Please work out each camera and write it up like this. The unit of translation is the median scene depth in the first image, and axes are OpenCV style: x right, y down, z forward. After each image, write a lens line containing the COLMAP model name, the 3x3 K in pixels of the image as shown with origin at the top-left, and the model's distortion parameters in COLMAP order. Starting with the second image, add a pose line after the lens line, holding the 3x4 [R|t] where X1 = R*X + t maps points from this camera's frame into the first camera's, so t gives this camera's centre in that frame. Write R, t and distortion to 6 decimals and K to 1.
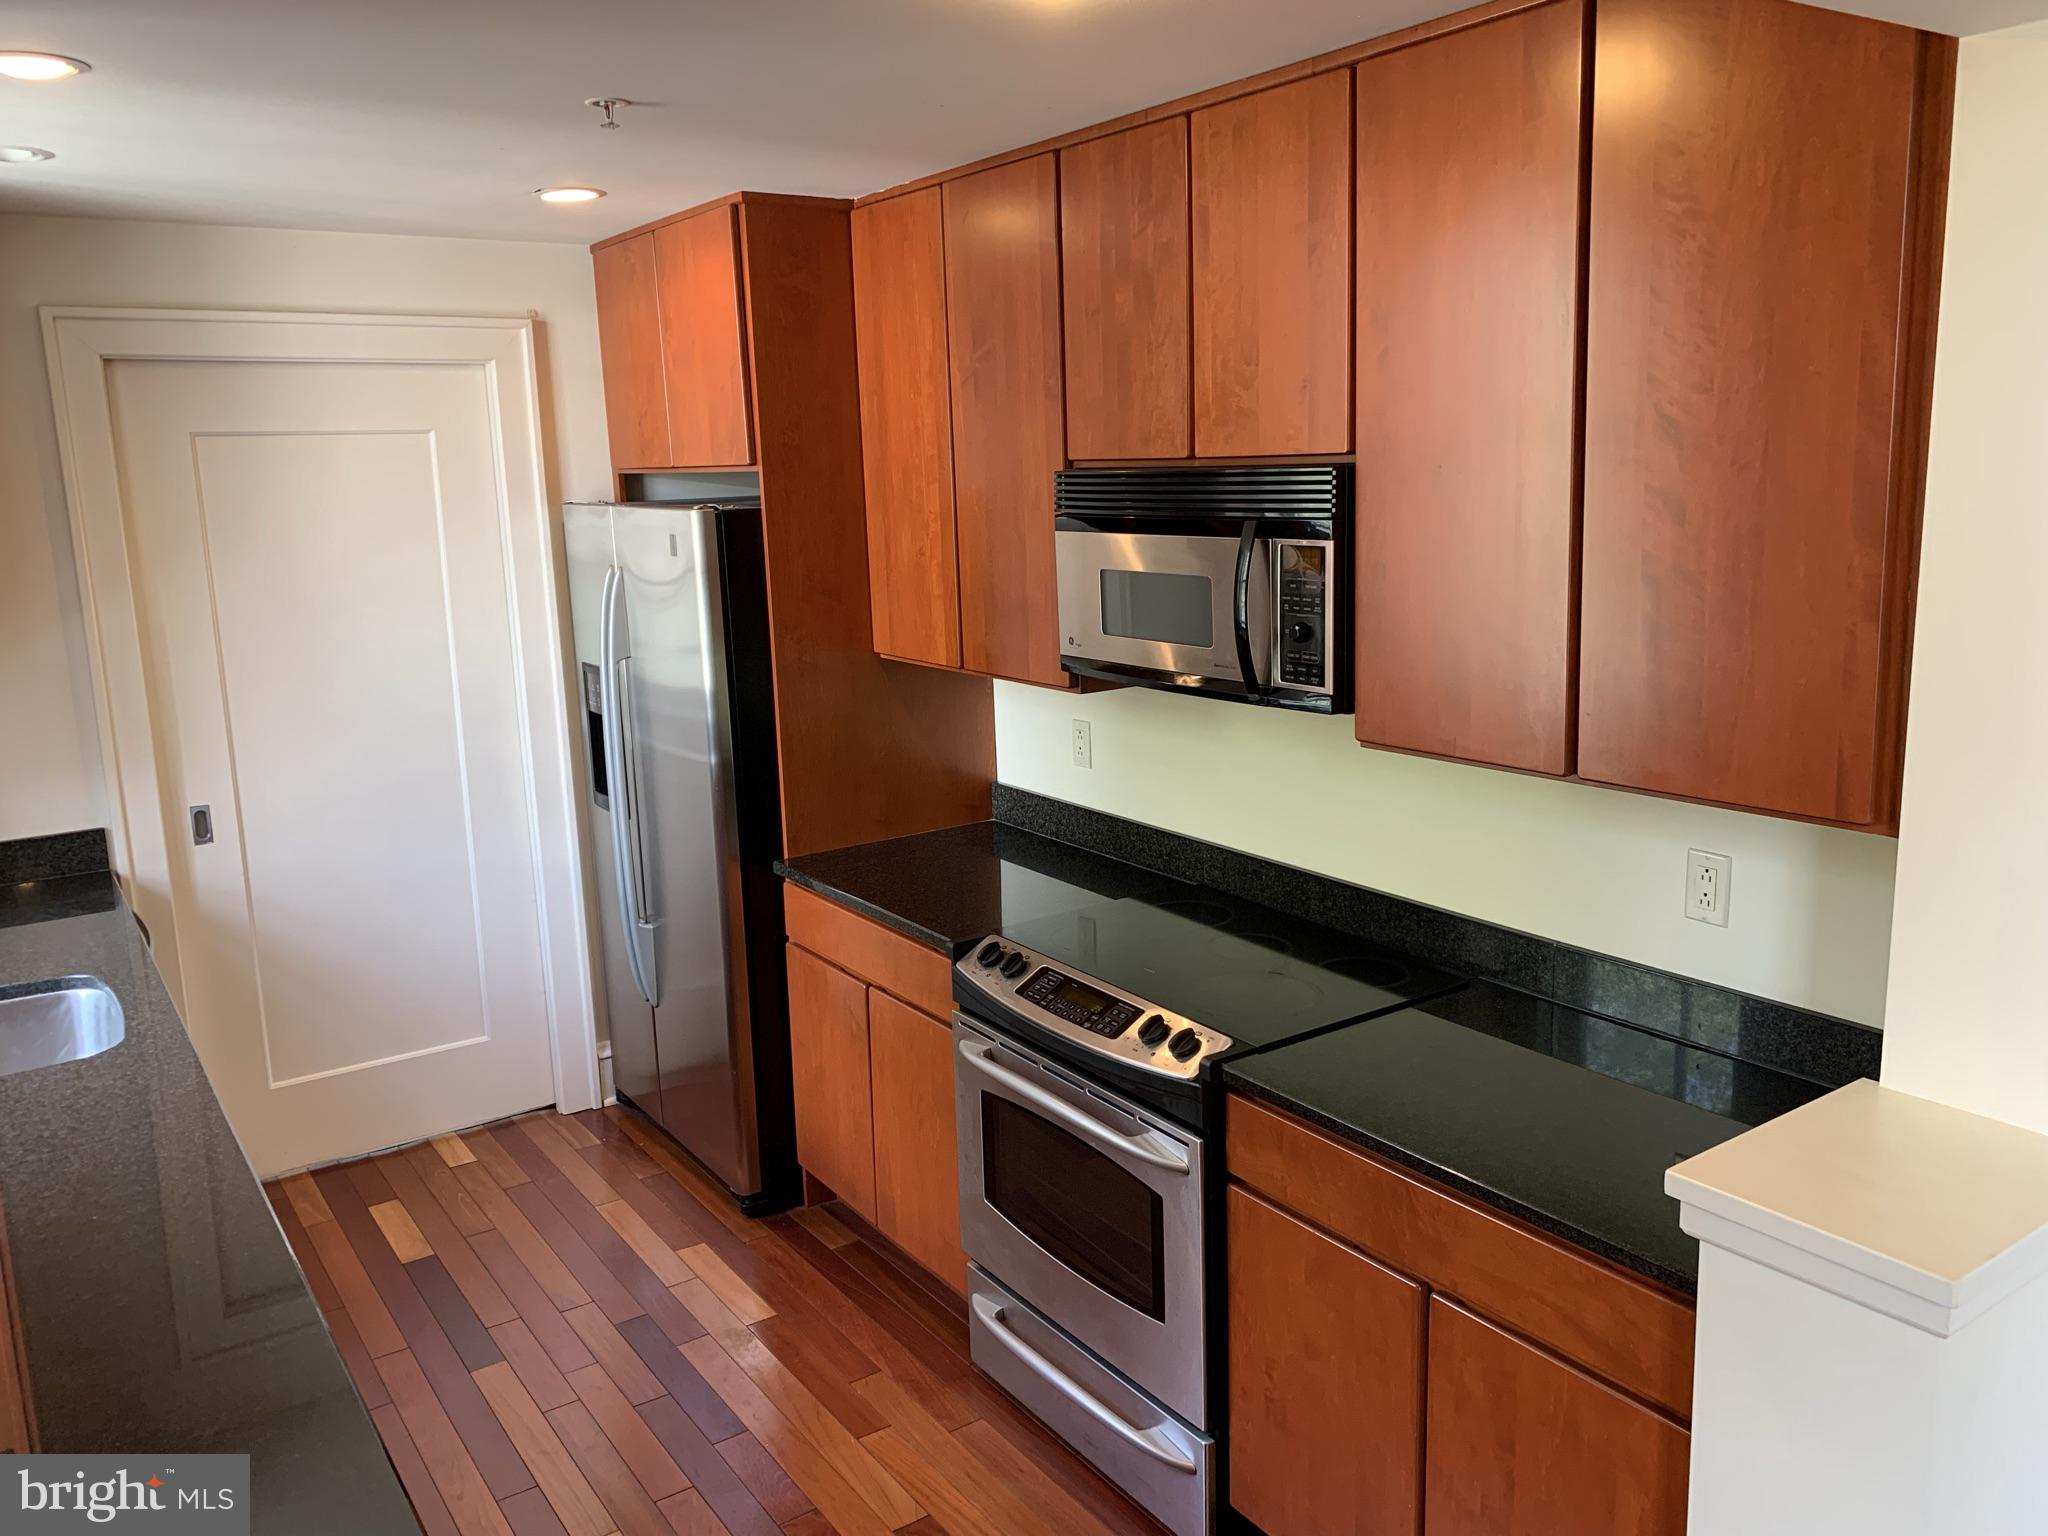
lens RADIAL K [[1576.8, 0, 1017.9], [0, 1576.8, 739.9], [0, 0, 1]] dist [0.043804, -0.053007]
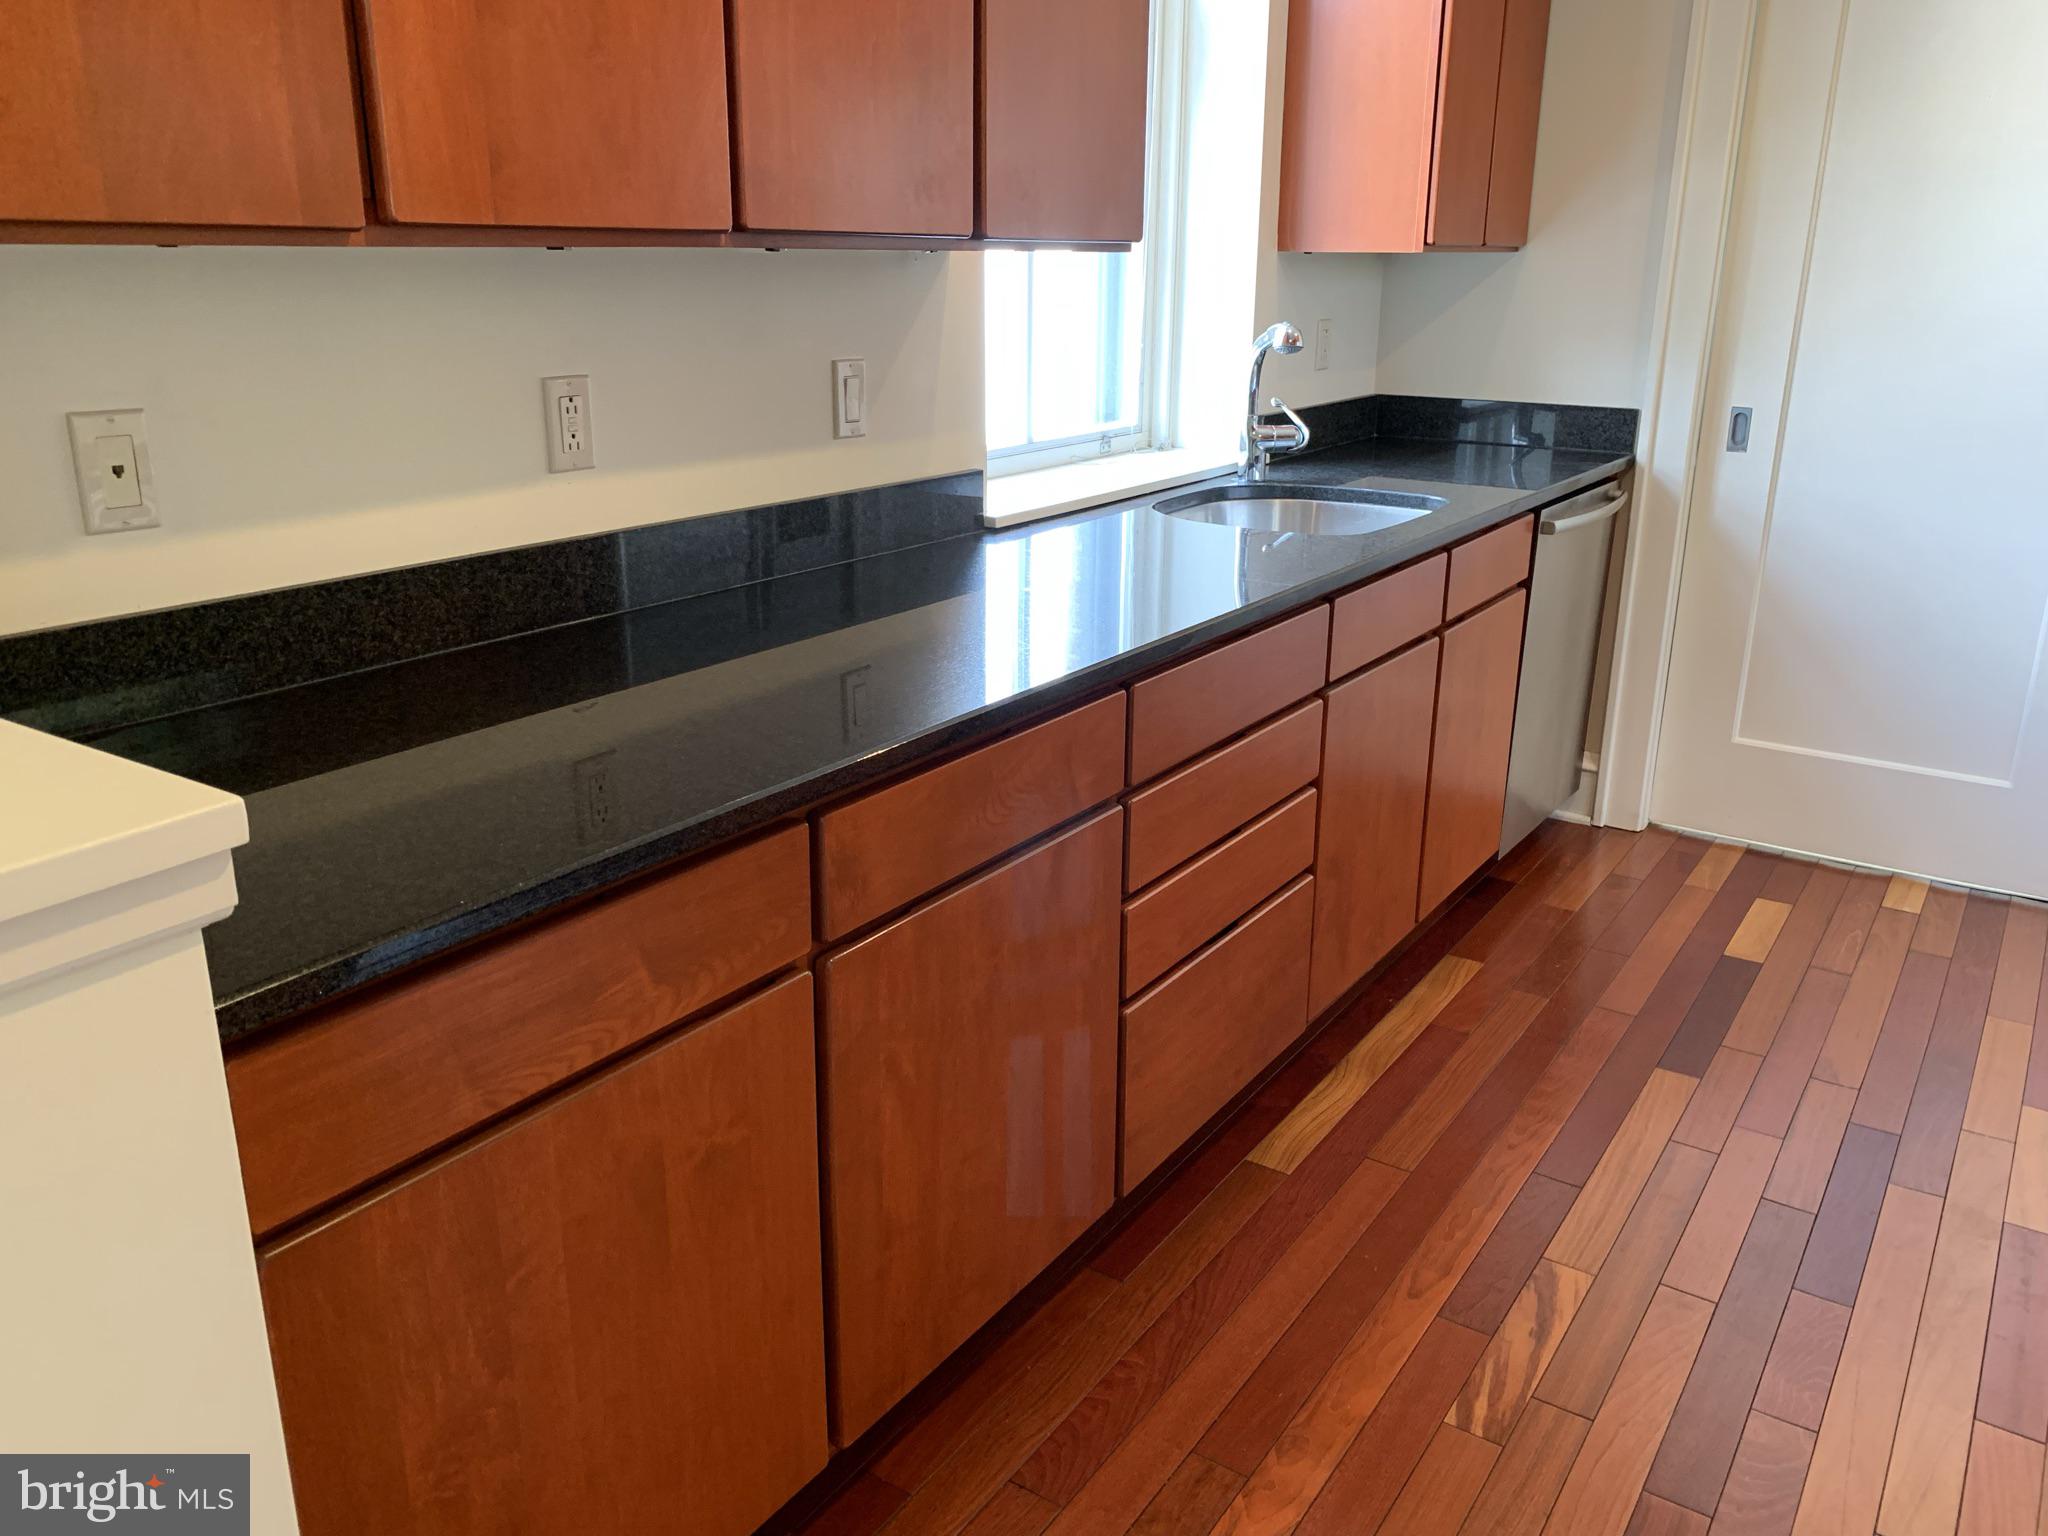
lens RADIAL K [[1576.8, 0, 1025.5], [0, 1576.8, 740.1], [0, 0, 1]] dist [0.043804, -0.053007]
pose [[0.369034, 0.307010, -0.877245, 0.194260], [-0.185397, 0.949214, 0.254206, 0.071240], [0.910737, 0.068828, 0.407212, 0.297451]]
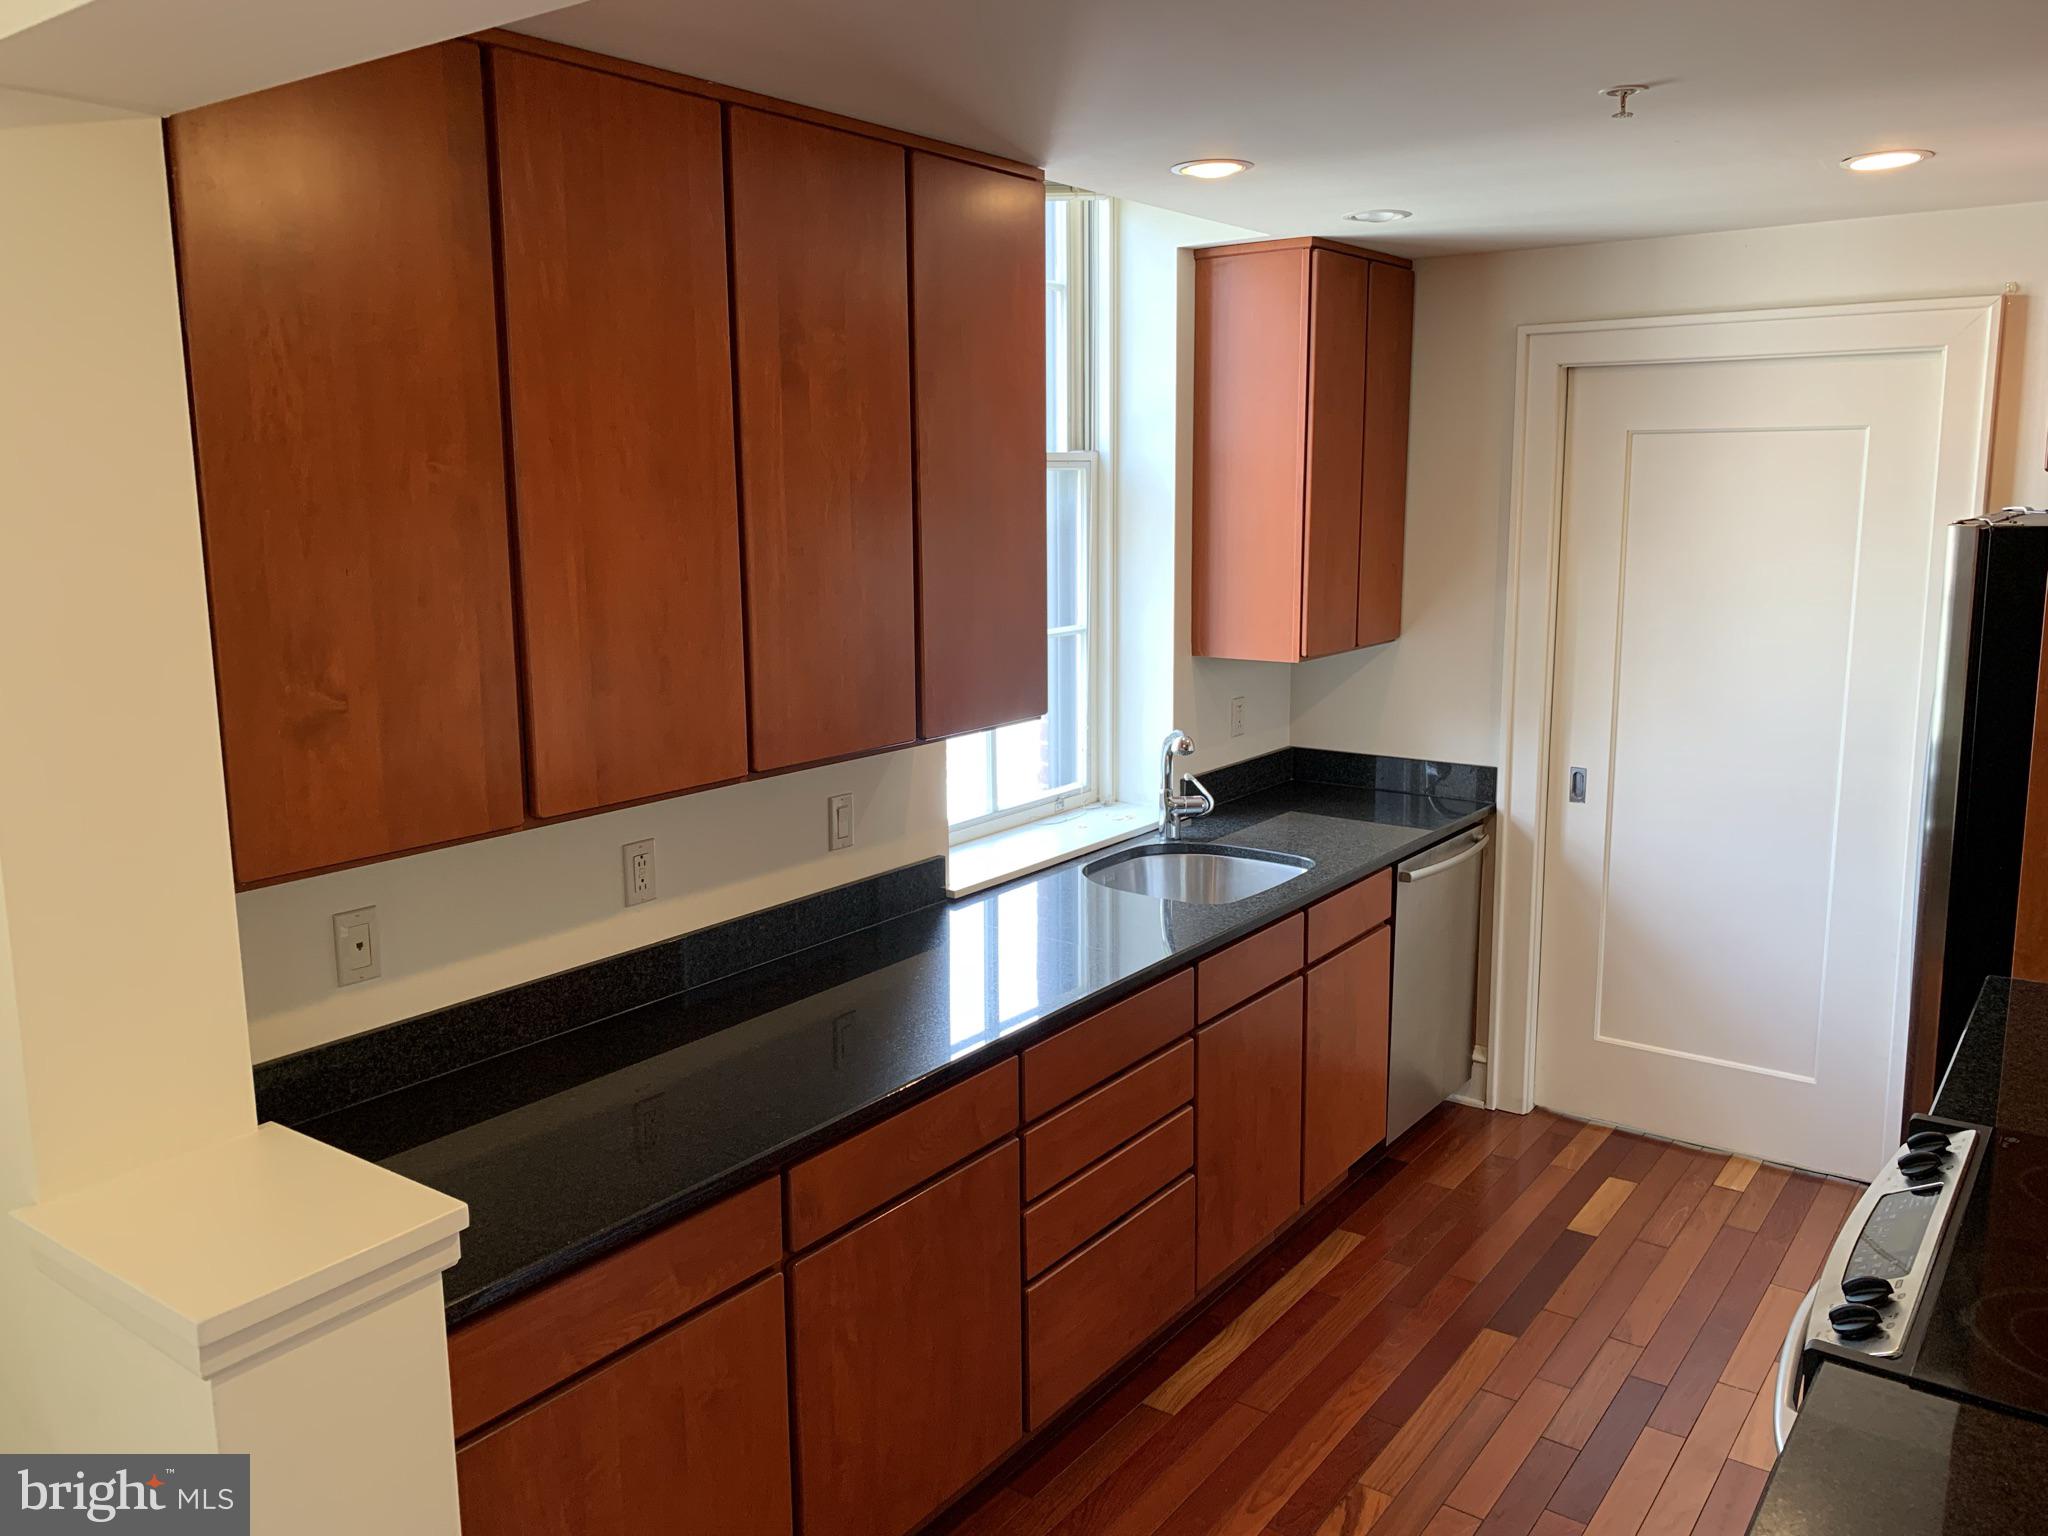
lens RADIAL K [[1576.8, 0, 1014.1], [0, 1576.8, 744.3], [0, 0, 1]] dist [0.043804, -0.053007]
pose [[0.329974, 0.183090, -0.926064, 0.405138], [-0.168855, 0.976637, 0.132922, -0.059198], [0.928765, 0.112510, 0.353181, 0.257416]]
